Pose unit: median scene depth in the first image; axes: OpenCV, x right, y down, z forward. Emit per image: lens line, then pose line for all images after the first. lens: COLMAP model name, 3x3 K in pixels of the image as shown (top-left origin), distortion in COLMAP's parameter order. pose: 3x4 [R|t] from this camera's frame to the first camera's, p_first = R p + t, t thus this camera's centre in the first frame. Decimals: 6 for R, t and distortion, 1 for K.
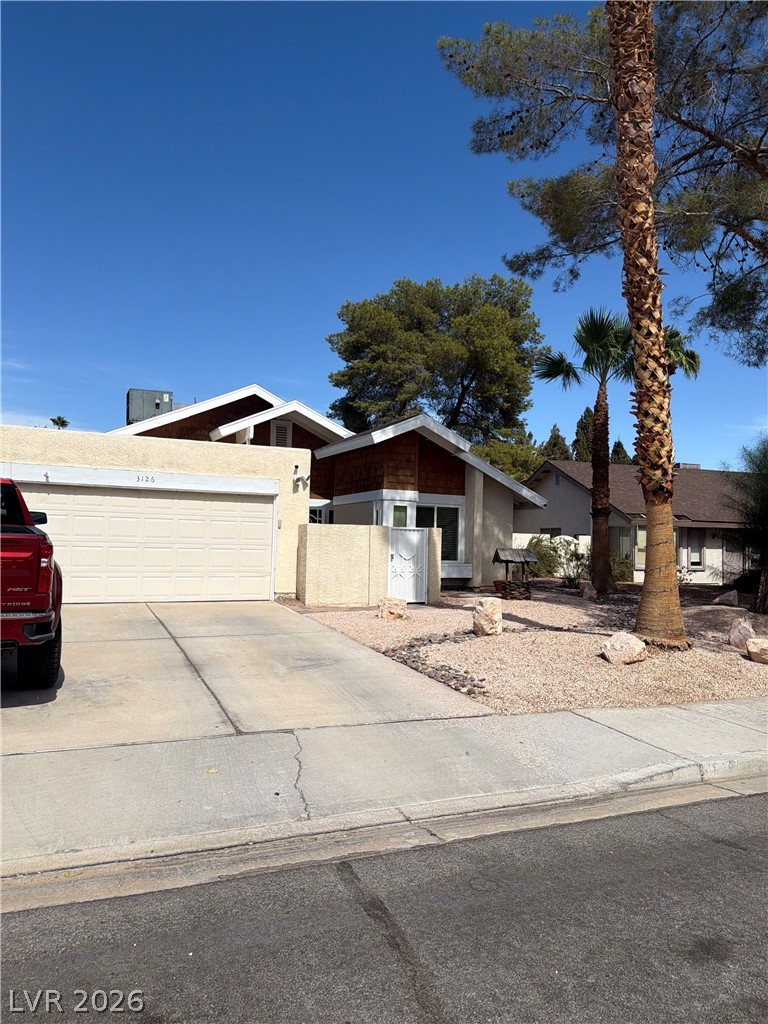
lens RADIAL K [[794.3, 0, 384.0], [0, 794.3, 512.0], [0, 0, 1]] dist [0.004864, -0.001566]
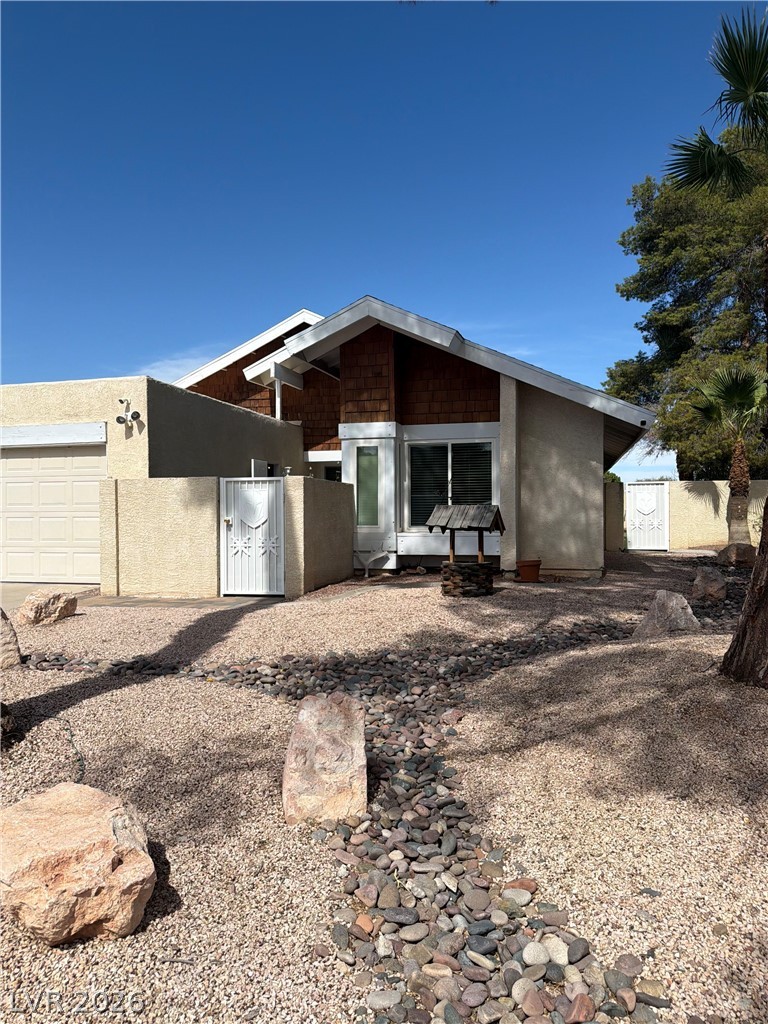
lens RADIAL K [[794.3, 0, 384.0], [0, 794.3, 512.0], [0, 0, 1]] dist [0.004864, -0.001566]
pose [[0.758990, -0.028217, -0.650491, 0.457355], [0.049146, 0.998693, 0.014021, 0.037998], [0.649245, -0.042610, 0.759385, 0.505725]]
